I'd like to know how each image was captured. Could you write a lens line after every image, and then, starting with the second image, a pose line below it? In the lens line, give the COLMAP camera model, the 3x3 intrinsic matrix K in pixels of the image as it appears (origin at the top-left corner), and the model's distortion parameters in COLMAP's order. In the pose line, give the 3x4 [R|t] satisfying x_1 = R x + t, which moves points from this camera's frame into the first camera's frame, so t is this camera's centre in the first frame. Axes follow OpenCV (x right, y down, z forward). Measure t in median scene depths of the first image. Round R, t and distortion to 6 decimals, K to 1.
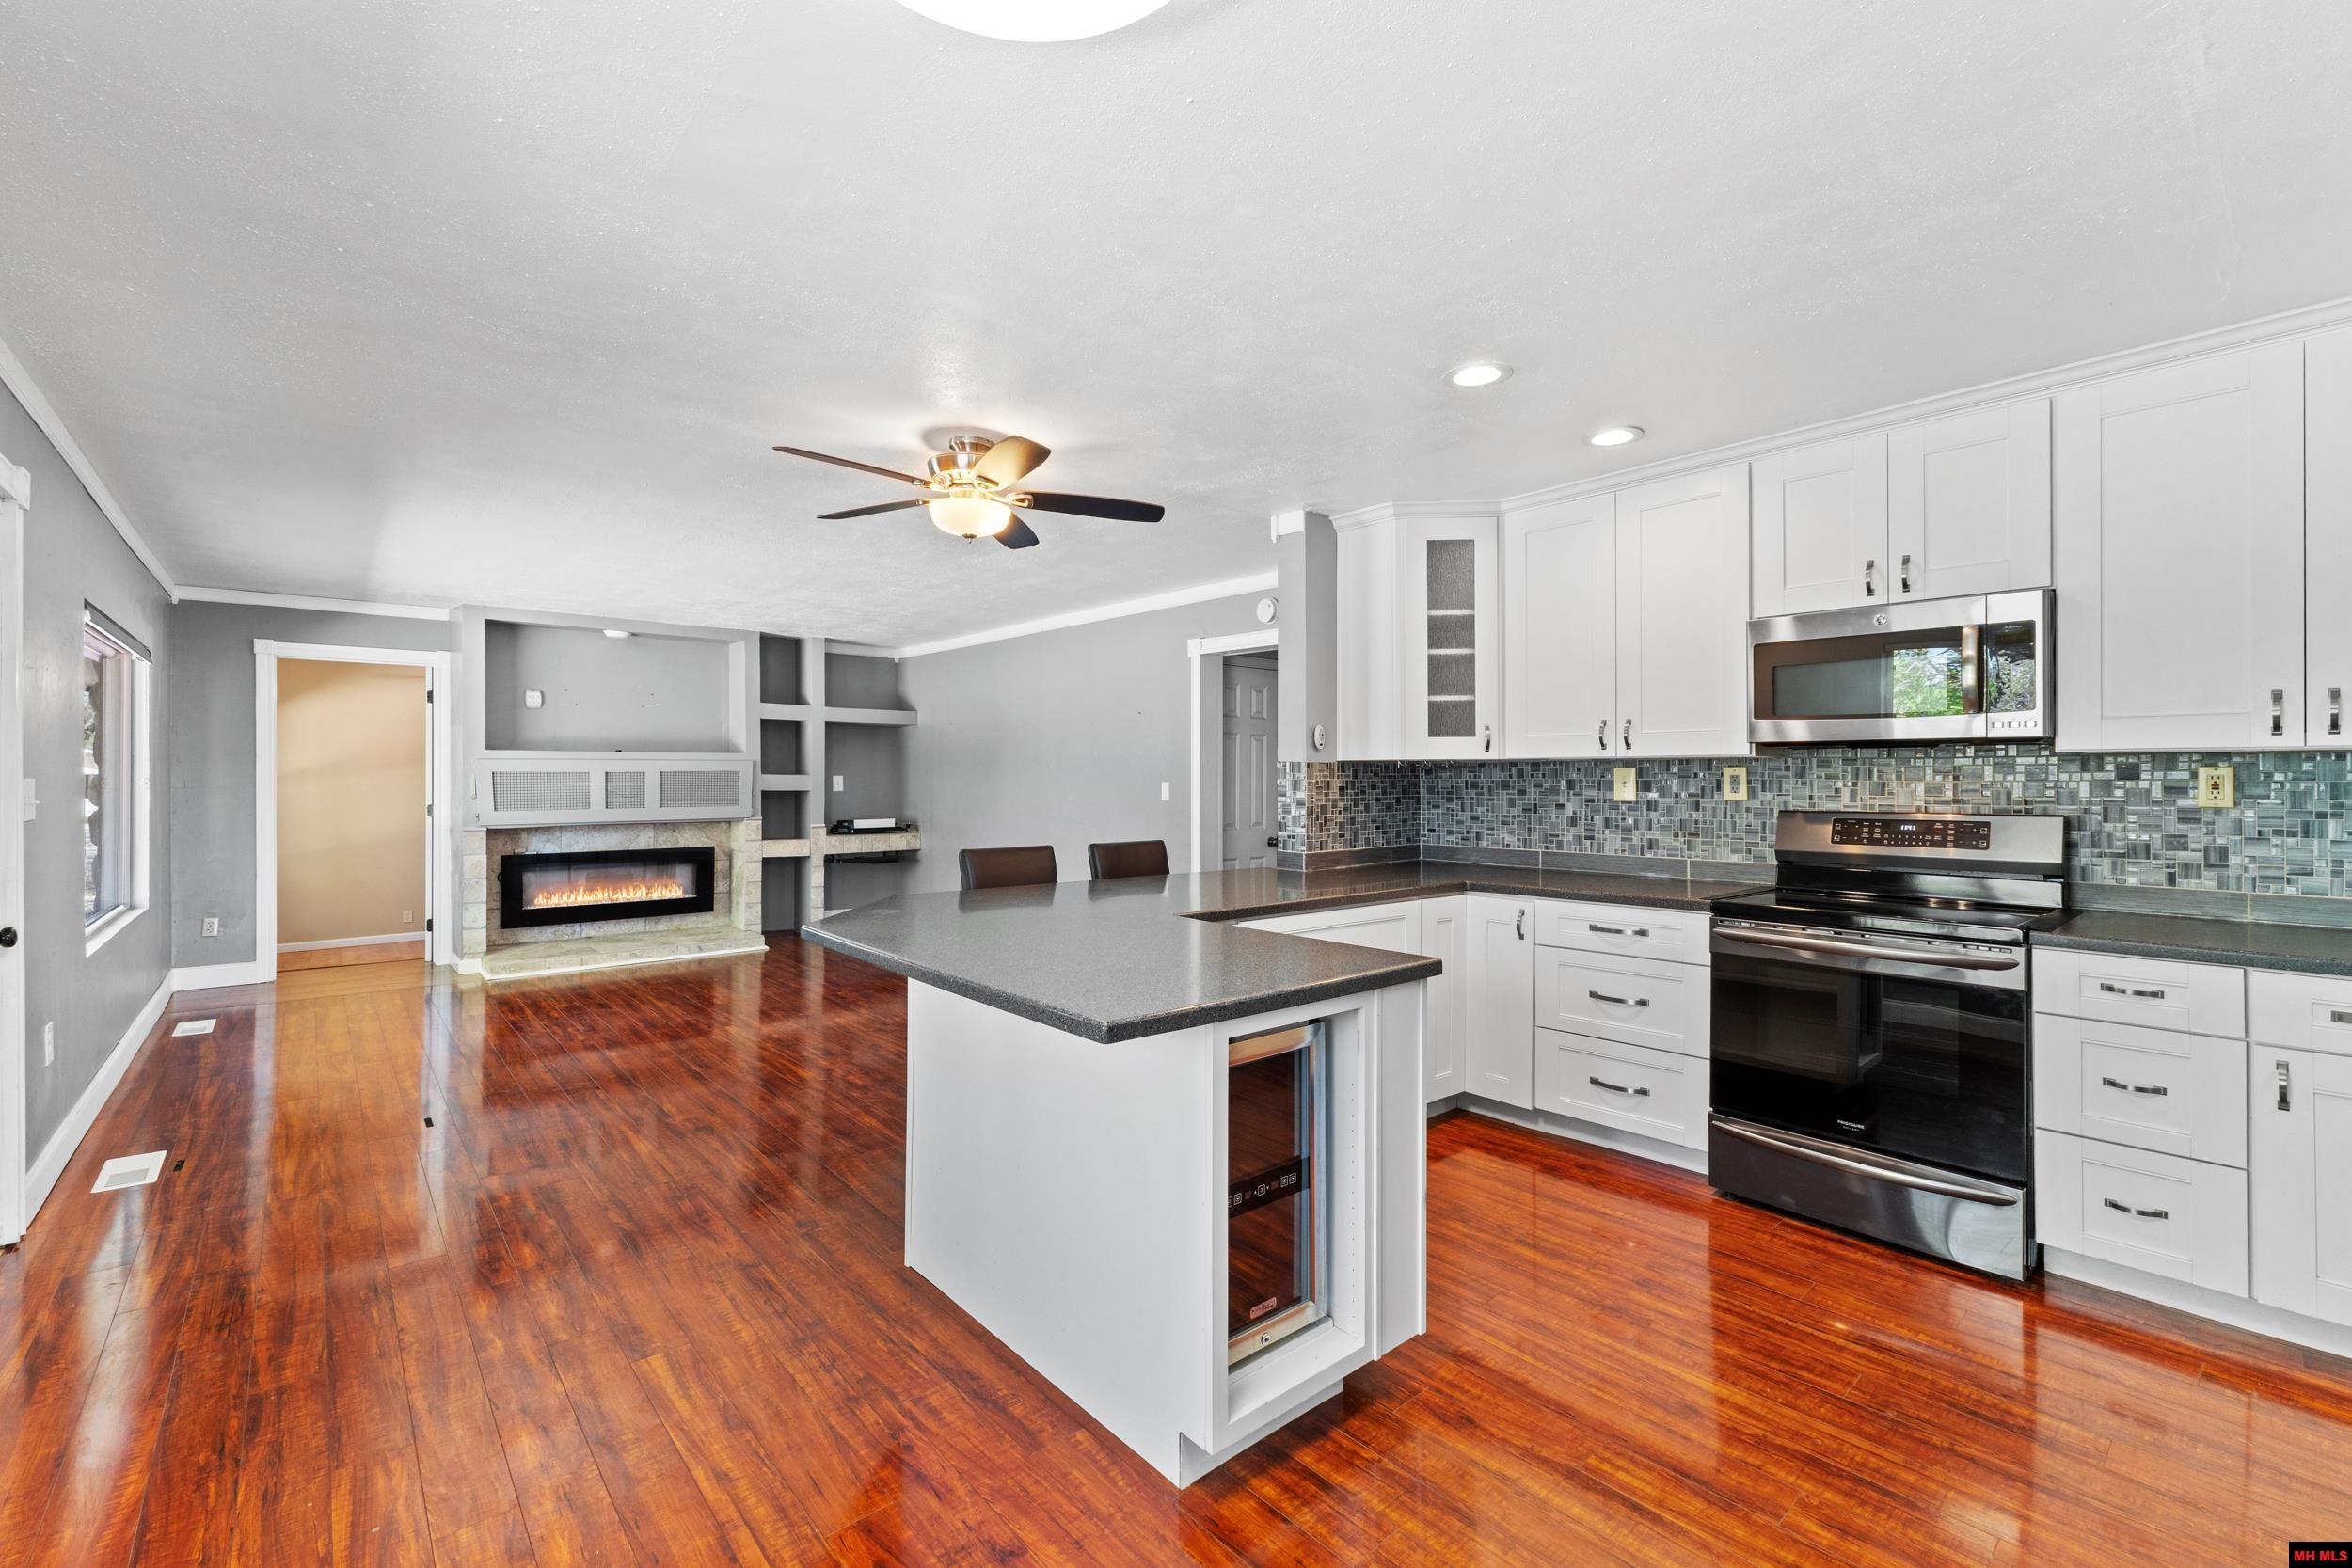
lens RADIAL K [[970.9, 0, 1176.0], [0, 970.9, 784.0], [0, 0, 1]] dist [0.000468, 0.000053]
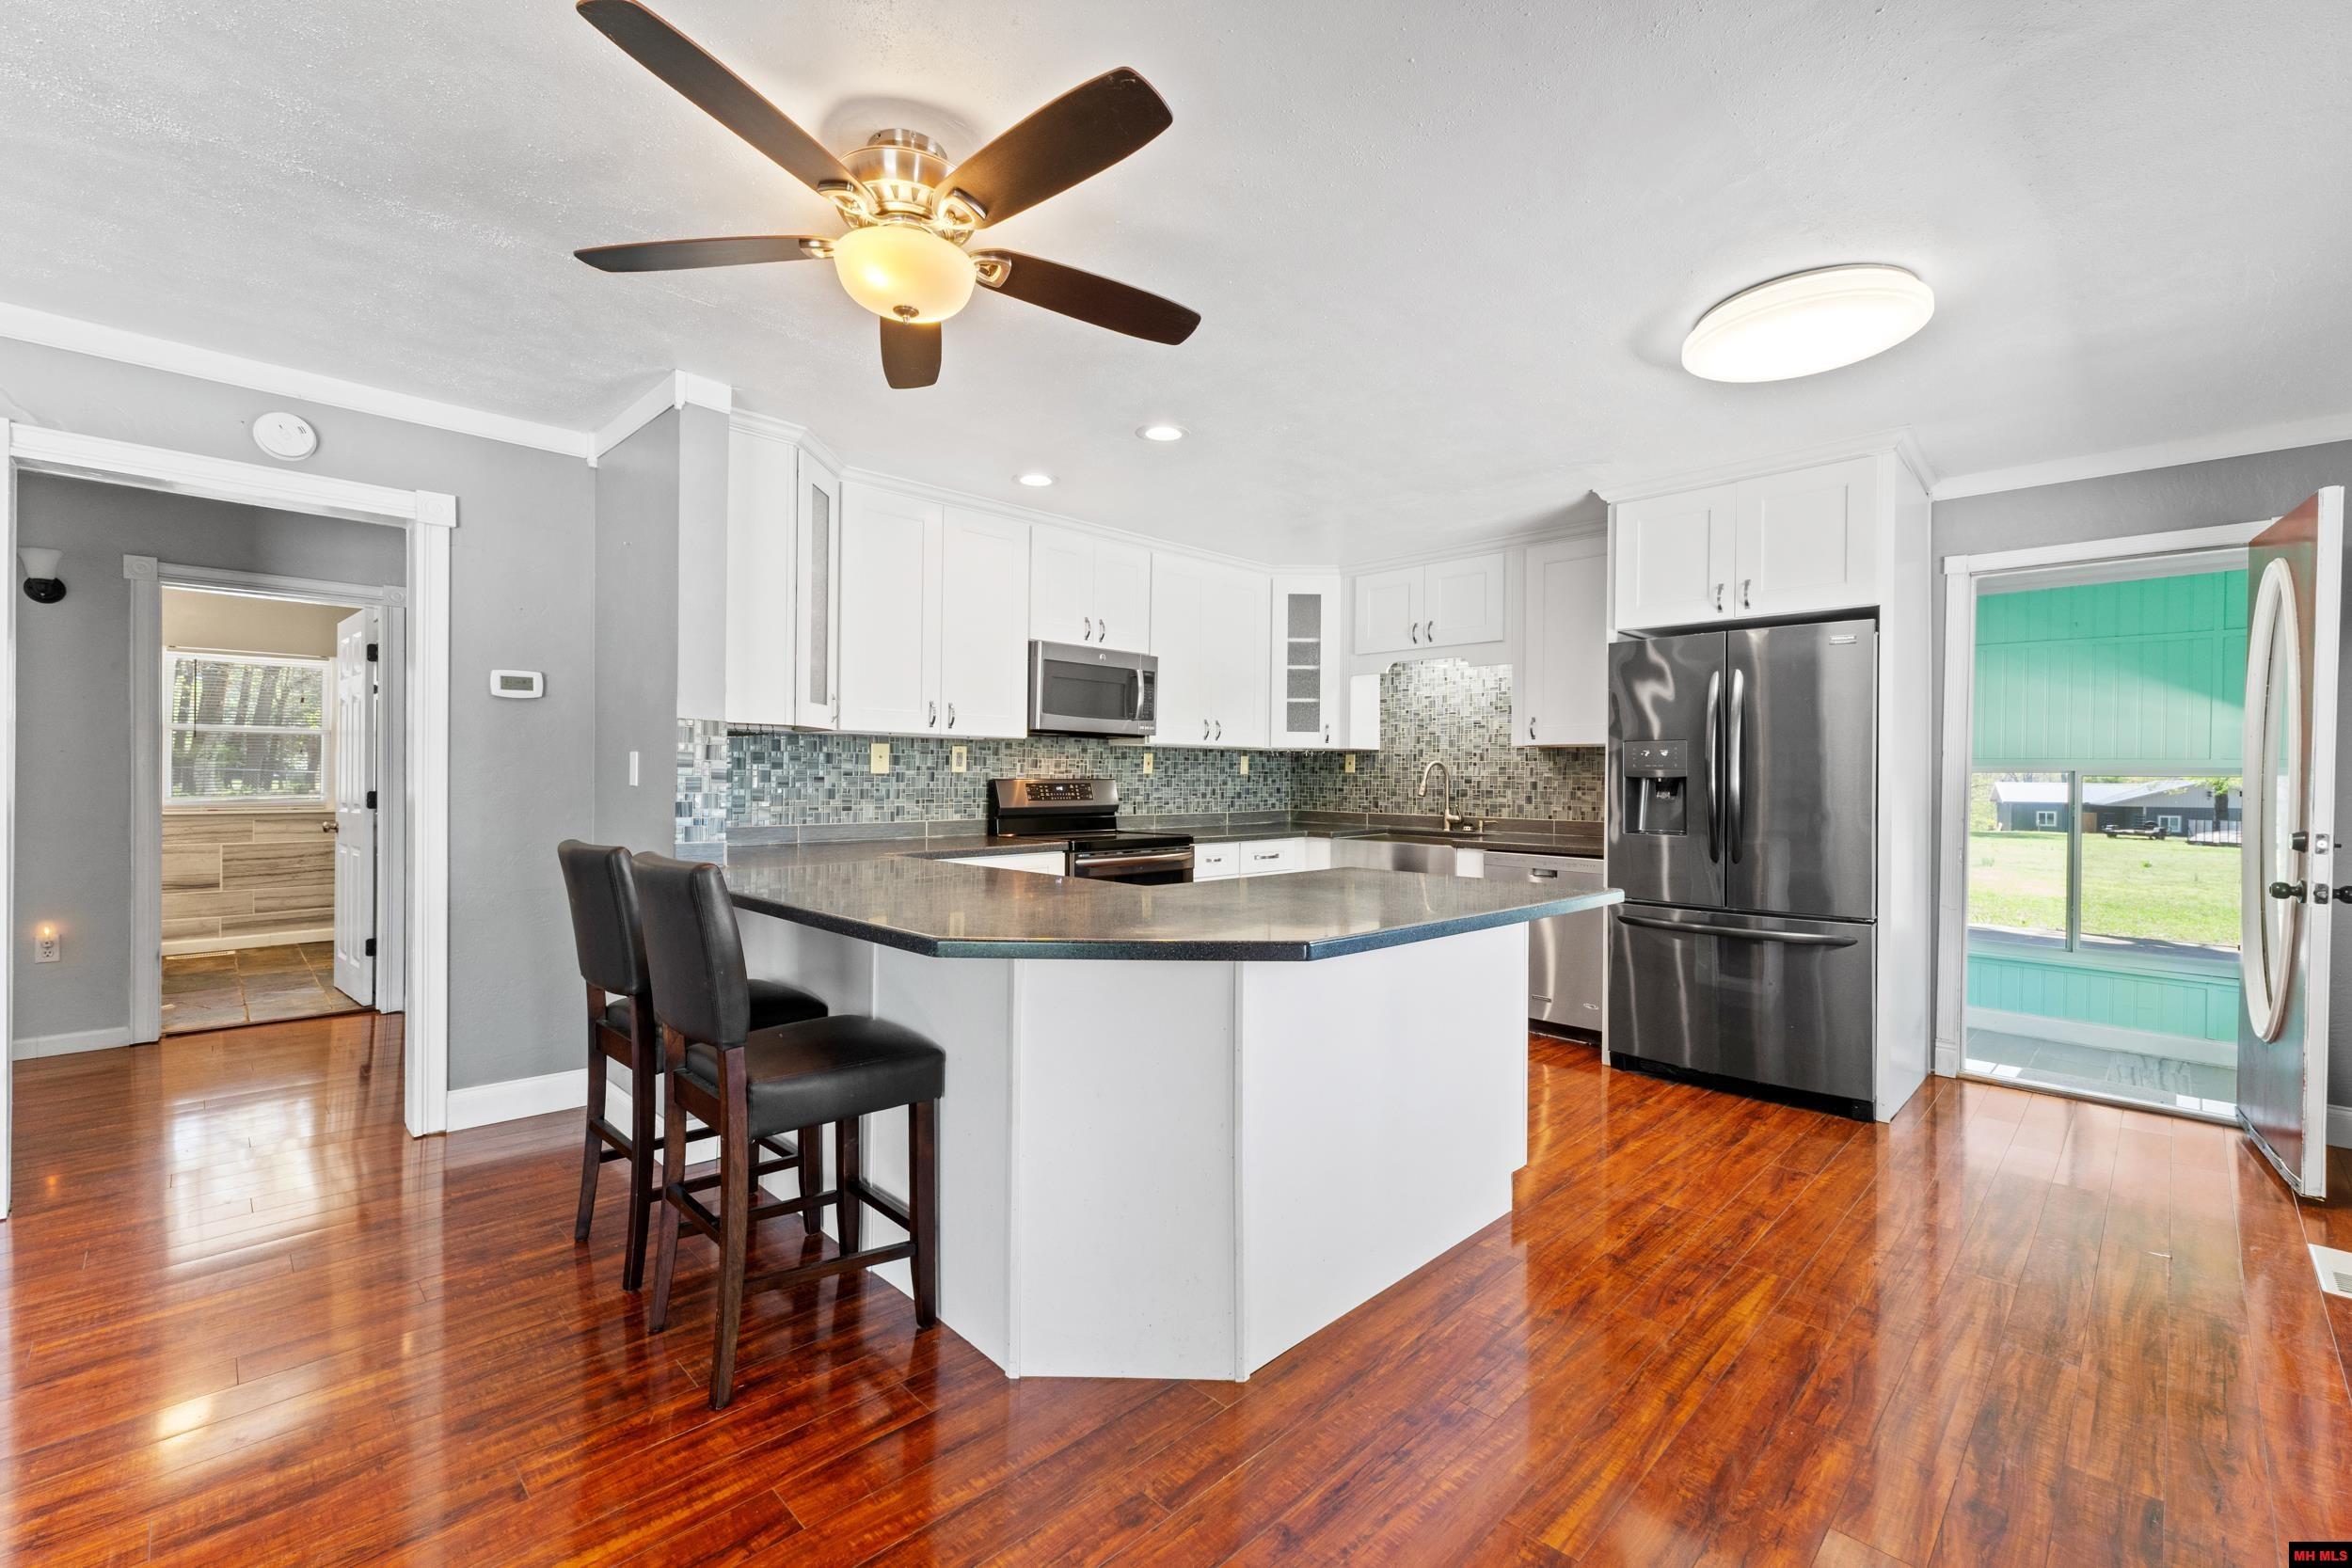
lens RADIAL K [[1019.6, 0, 1176.0], [0, 1019.6, 784.0], [0, 0, 1]] dist [0.068688, 0.000032]
pose [[-0.066040, -0.015181, 0.997701, -0.783274], [-0.009045, 0.999852, 0.014615, 0.010345], [-0.997776, -0.008059, -0.066168, 0.803975]]
